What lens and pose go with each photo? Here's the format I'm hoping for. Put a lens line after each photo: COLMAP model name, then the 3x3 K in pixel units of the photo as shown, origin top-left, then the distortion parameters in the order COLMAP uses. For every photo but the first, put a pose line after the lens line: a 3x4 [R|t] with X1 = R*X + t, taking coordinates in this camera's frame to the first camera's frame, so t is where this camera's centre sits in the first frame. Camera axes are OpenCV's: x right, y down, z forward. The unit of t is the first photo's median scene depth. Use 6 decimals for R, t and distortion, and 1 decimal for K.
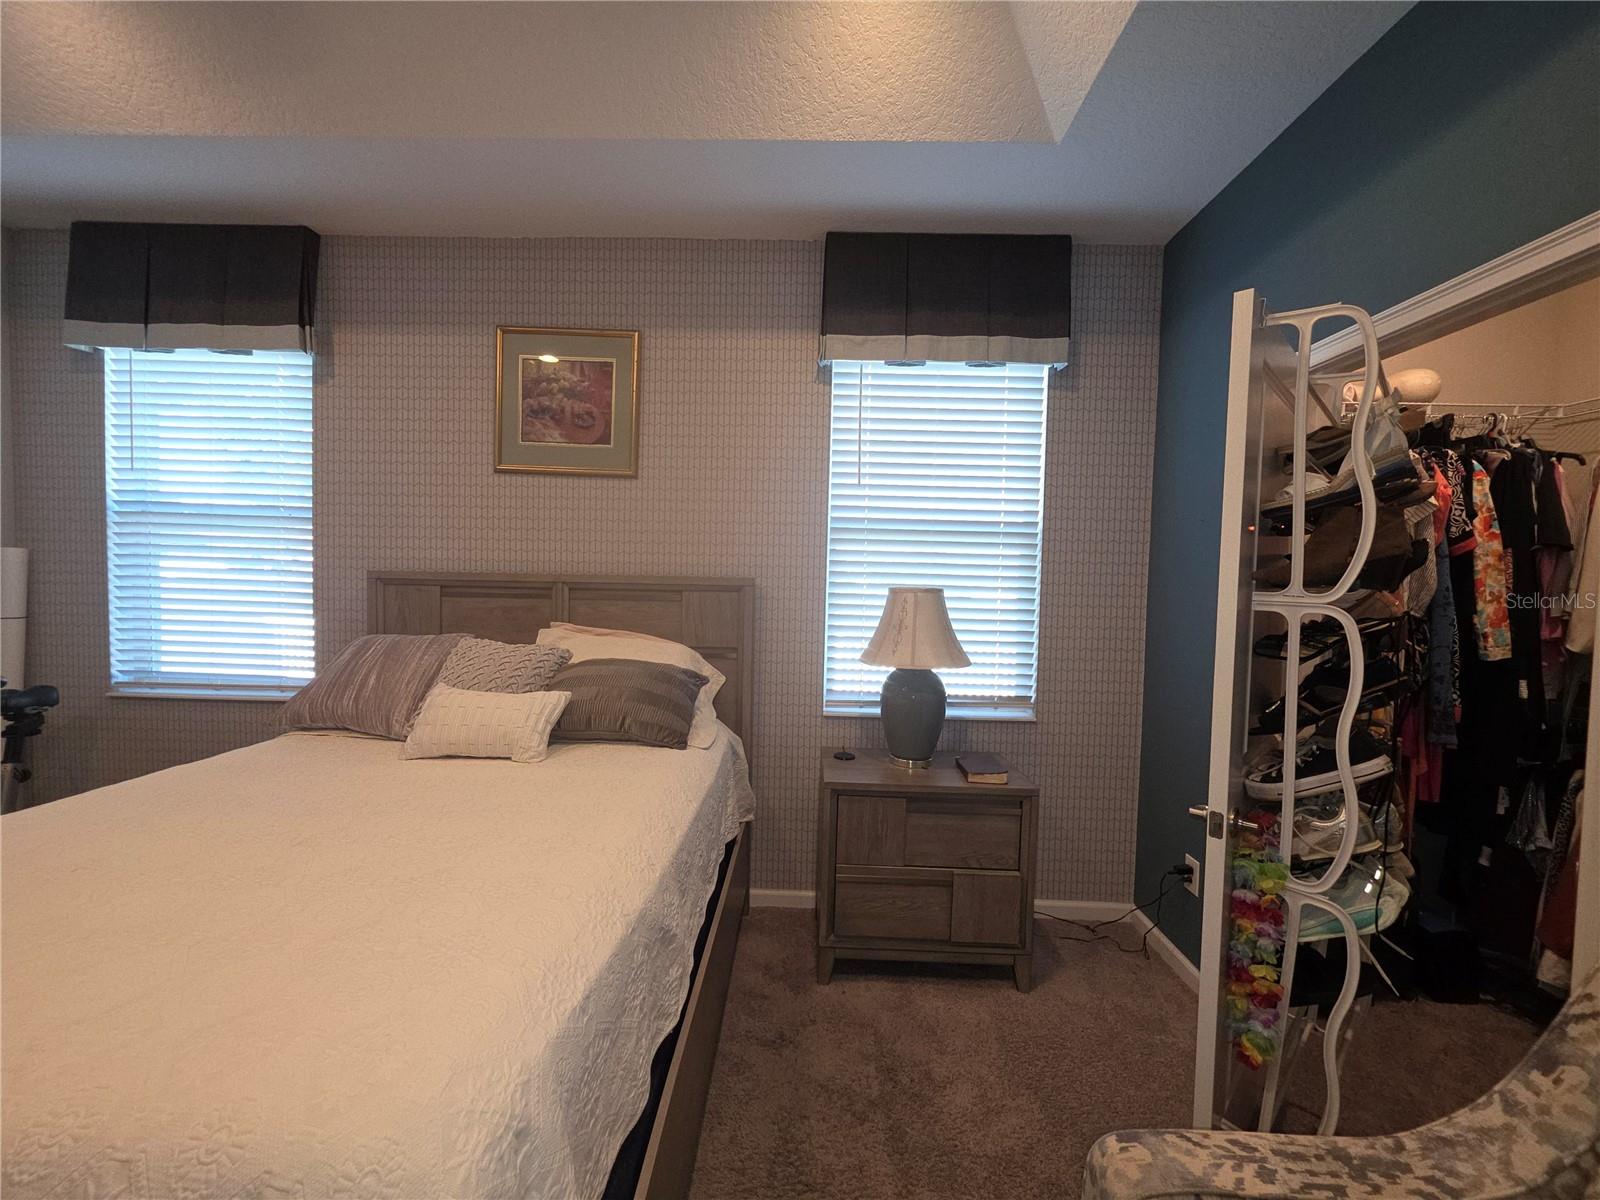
lens RADIAL K [[643.2, 0, 794.6], [0, 643.2, 599.4], [0, 0, 1]] dist [0.003664, -0.000222]
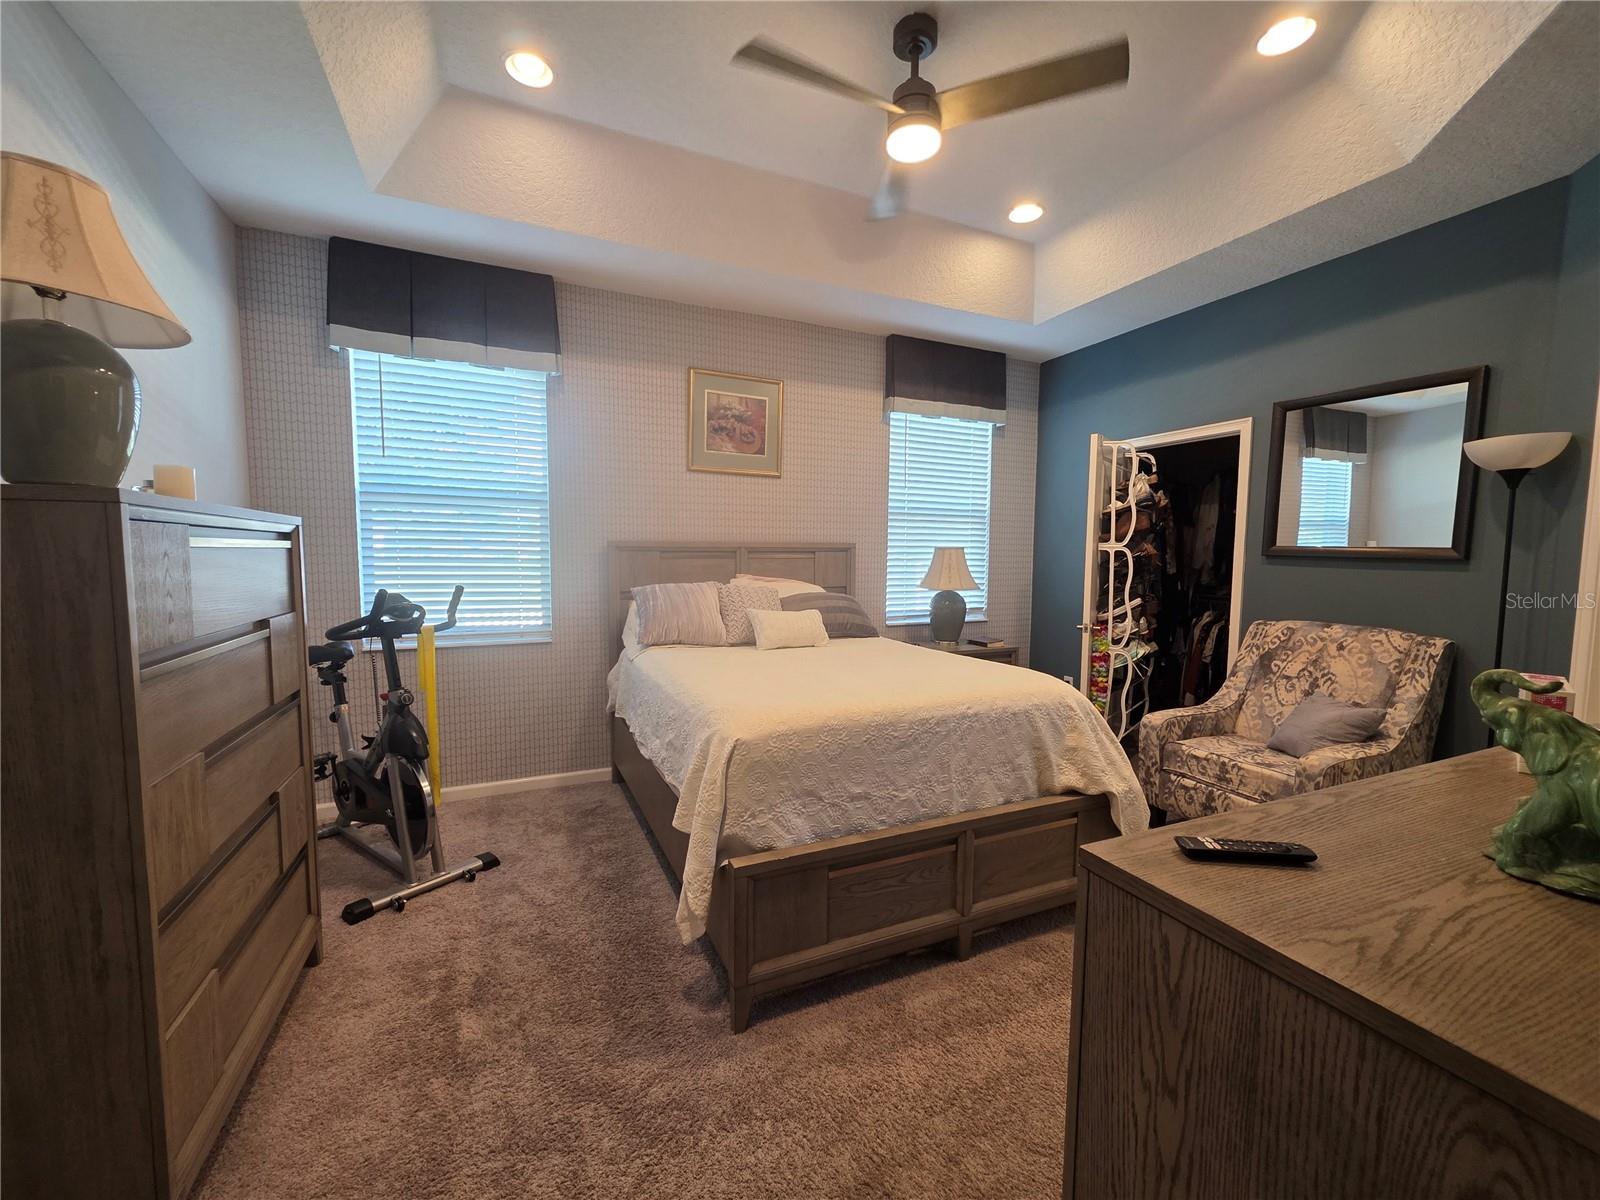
lens RADIAL K [[643.2, 0, 803.3], [0, 643.2, 600.1], [0, 0, 1]] dist [0.003664, -0.000222]
pose [[0.900588, -0.048923, 0.431911, -0.878501], [0.029174, 0.998208, 0.052238, 0.021326], [-0.433693, -0.034444, 0.900402, -0.406947]]
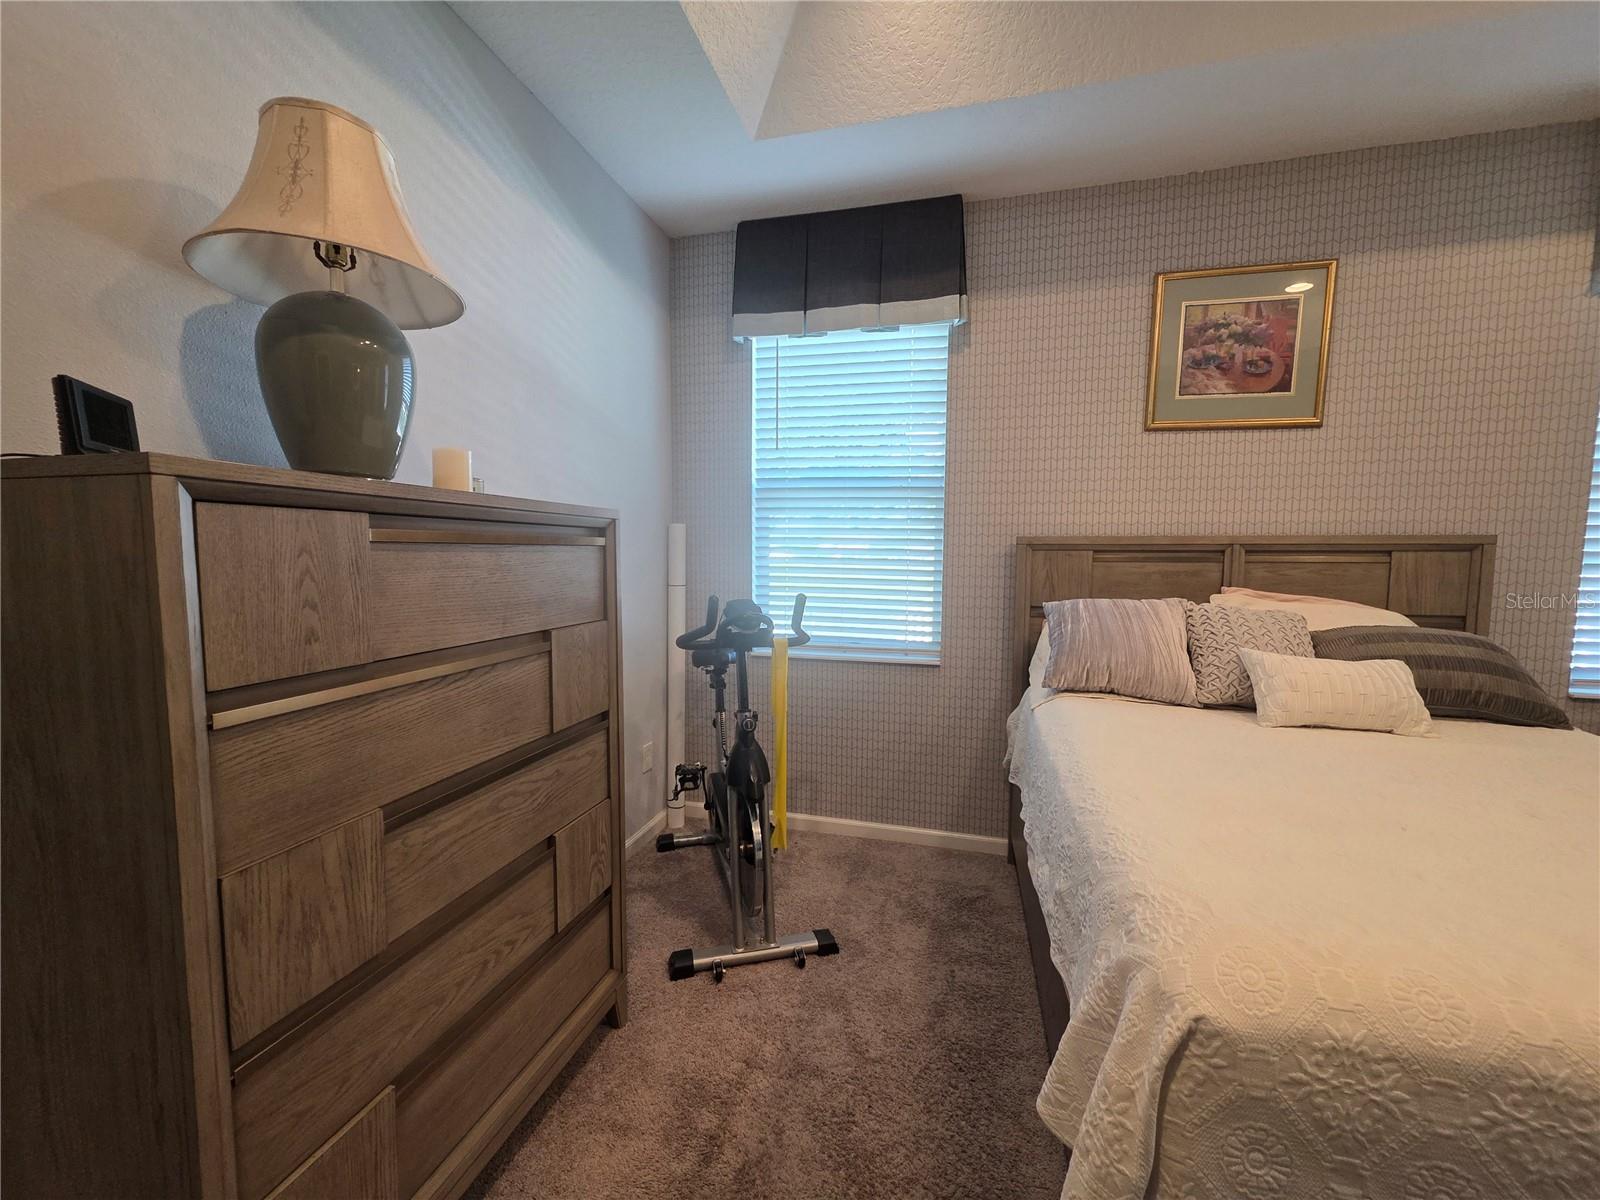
lens RADIAL K [[643.2, 0, 797.2], [0, 643.2, 600.9], [0, 0, 1]] dist [0.003664, -0.000222]
pose [[0.971551, 0.001819, -0.236825, -0.752919], [0.007400, 0.999249, 0.038033, 0.014730], [0.236716, -0.038703, 0.970808, -0.059276]]
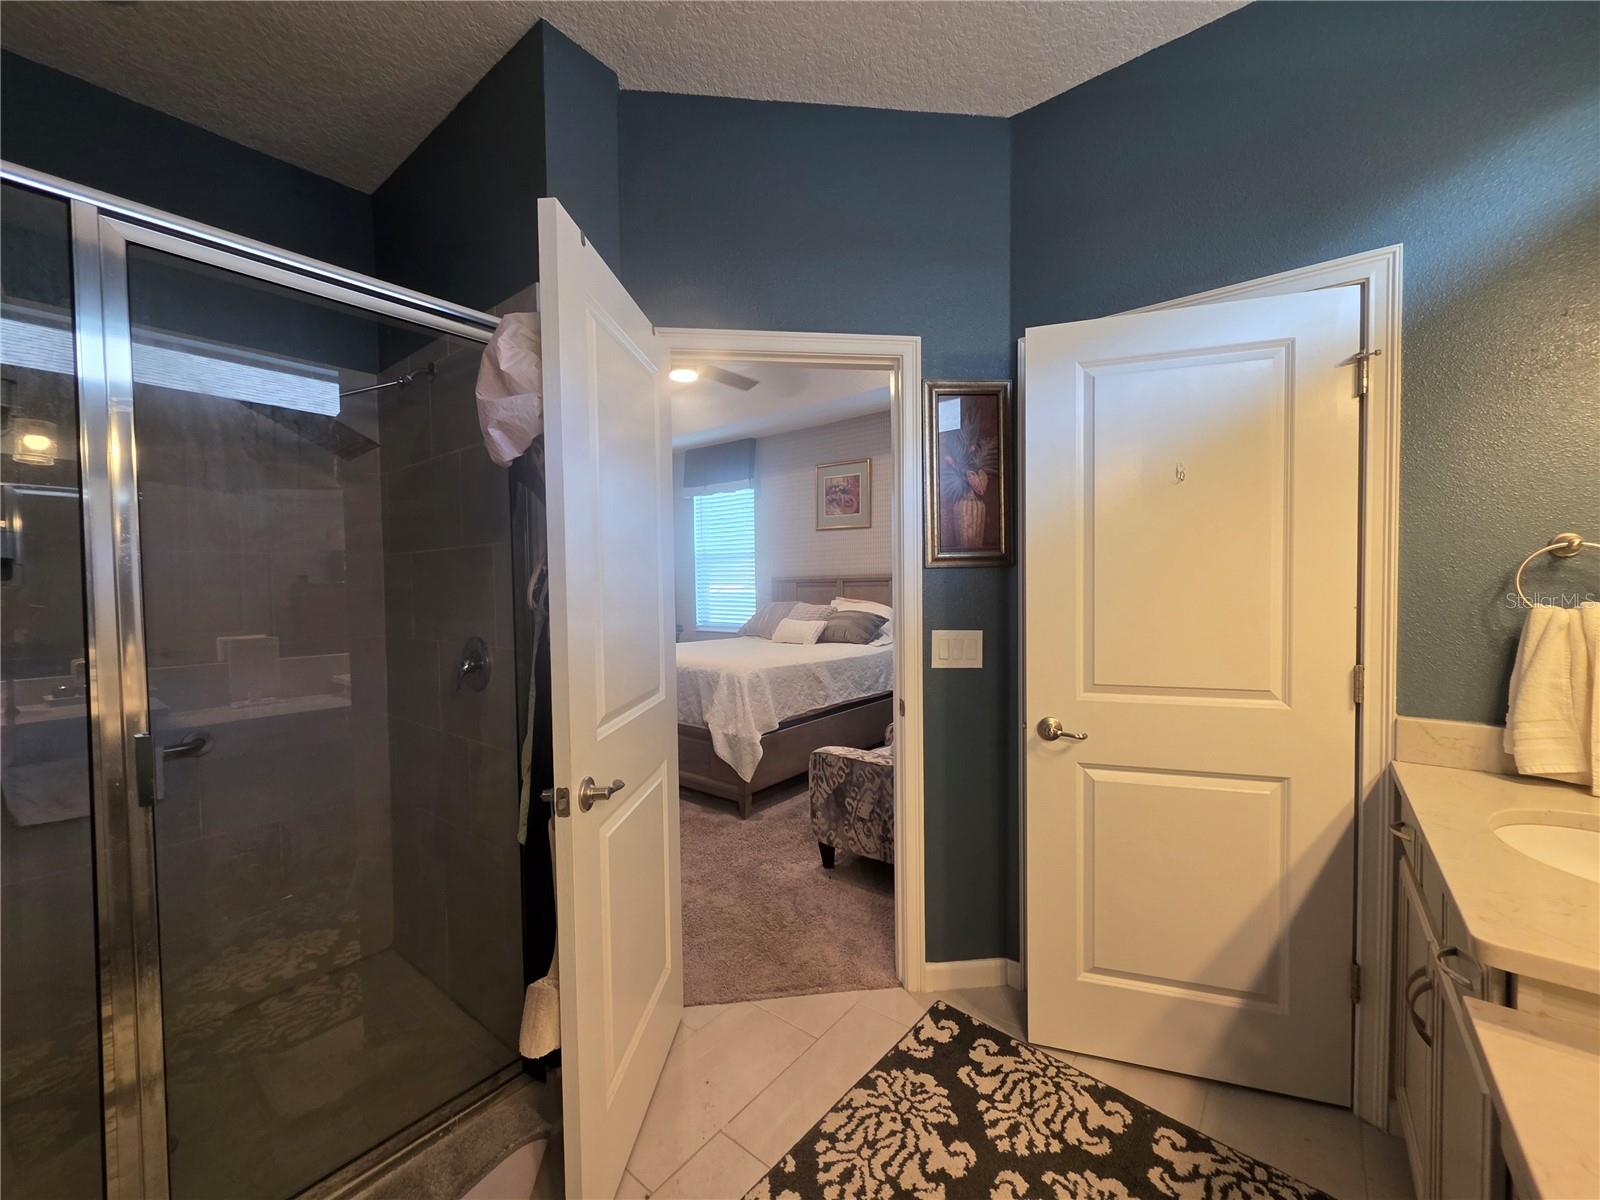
lens RADIAL K [[643.2, 0, 805.4], [0, 643.2, 608.1], [0, 0, 1]] dist [0.003664, -0.000222]
pose [[0.800872, -0.014613, -0.598657, 0.844431], [0.010883, 0.999892, -0.009847, 0.092875], [0.598736, 0.001371, 0.800945, -0.814075]]
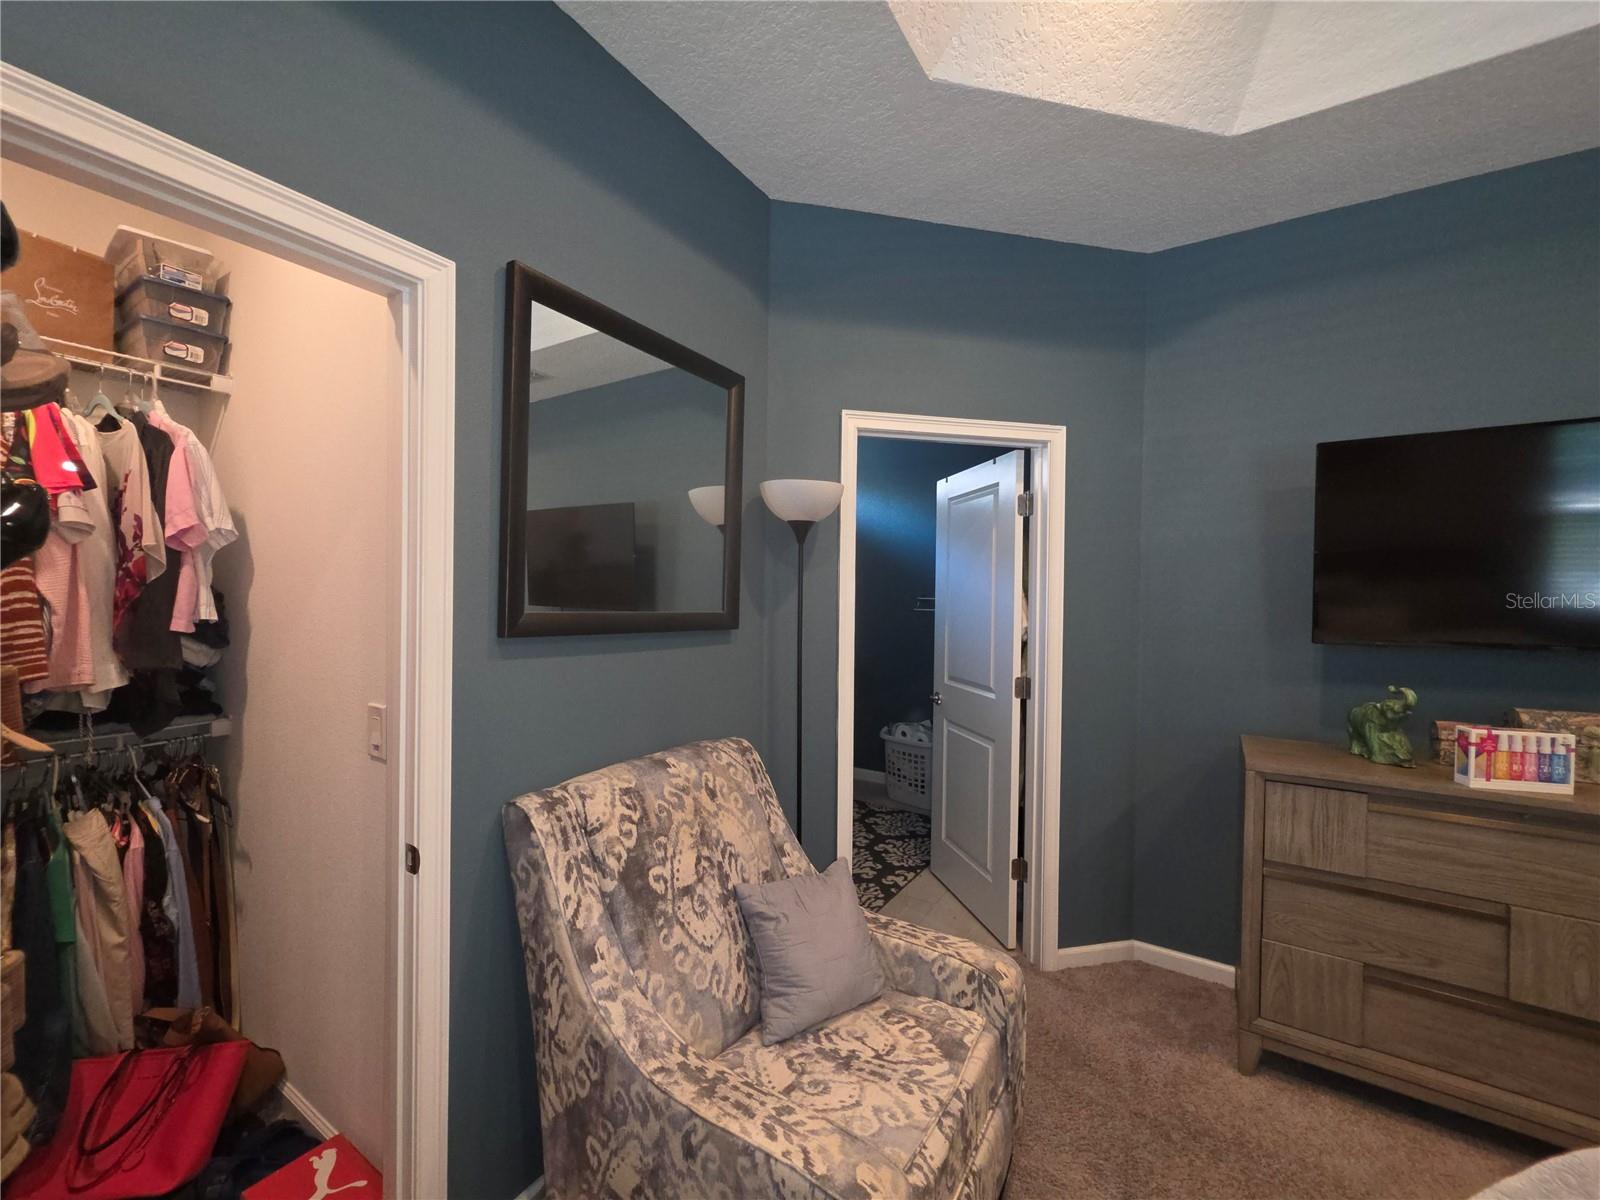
lens RADIAL K [[643.2, 0, 797.9], [0, 643.2, 603.7], [0, 0, 1]] dist [0.003664, -0.000222]
pose [[-0.857606, -0.039450, 0.512792, 0.051780], [-0.013980, 0.998474, 0.053434, -0.029237], [-0.514117, 0.038656, -0.856849, 0.673374]]
